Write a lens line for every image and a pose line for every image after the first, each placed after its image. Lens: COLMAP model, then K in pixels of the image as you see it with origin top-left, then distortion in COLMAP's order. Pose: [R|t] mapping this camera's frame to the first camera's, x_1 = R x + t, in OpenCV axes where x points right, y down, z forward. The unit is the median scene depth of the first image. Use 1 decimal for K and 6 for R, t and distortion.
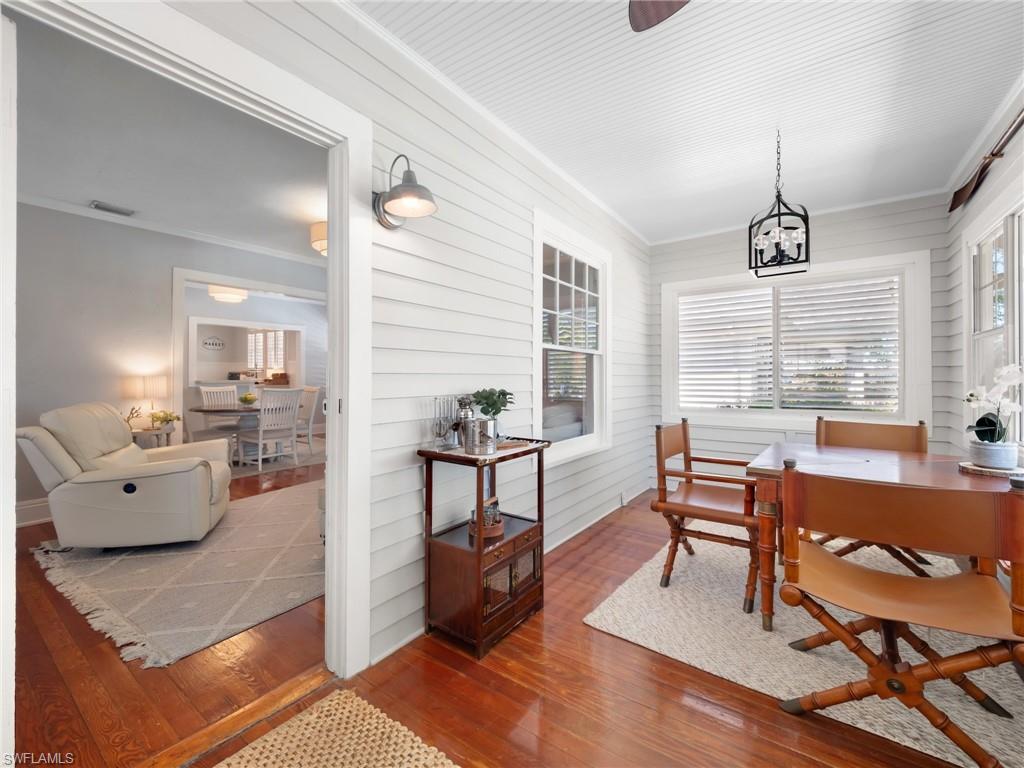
lens RADIAL K [[435.2, 0, 501.8], [0, 435.2, 382.4], [0, 0, 1]] dist [0.005745, -0.005965]
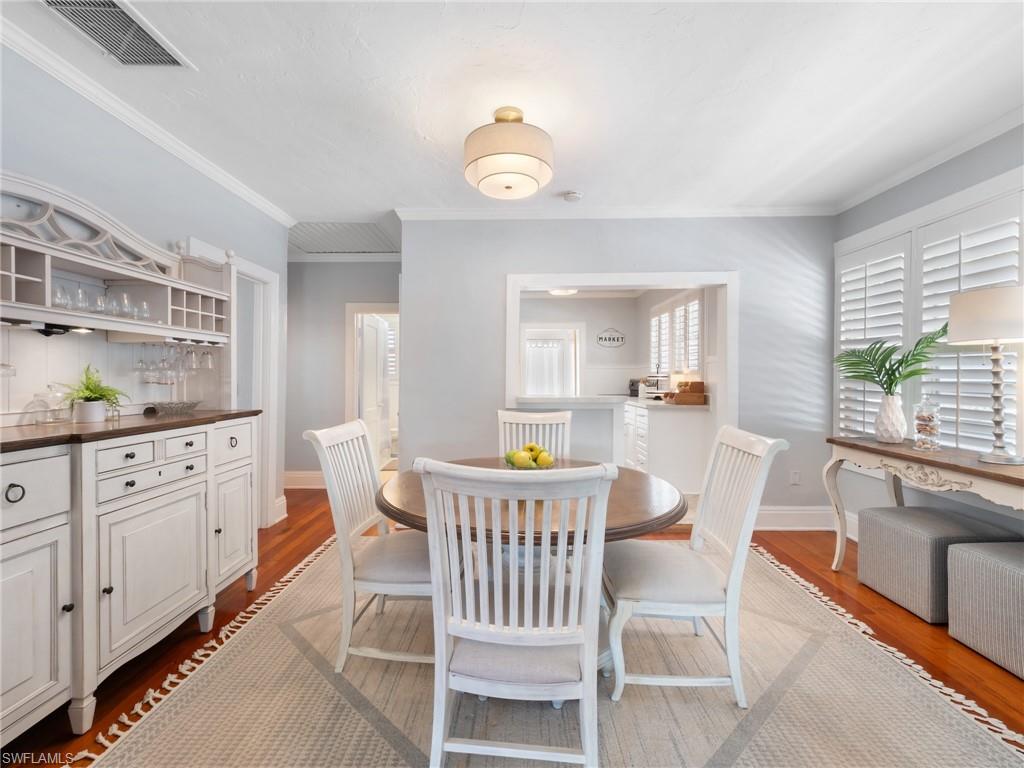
lens RADIAL K [[435.2, 0, 508.1], [0, 435.2, 376.4], [0, 0, 1]] dist [0.005745, -0.005965]
pose [[0.583599, -0.008595, -0.811997, -0.332560], [-0.015421, 0.999646, -0.021665, -0.019049], [0.811896, 0.025166, 0.583260, 0.797119]]
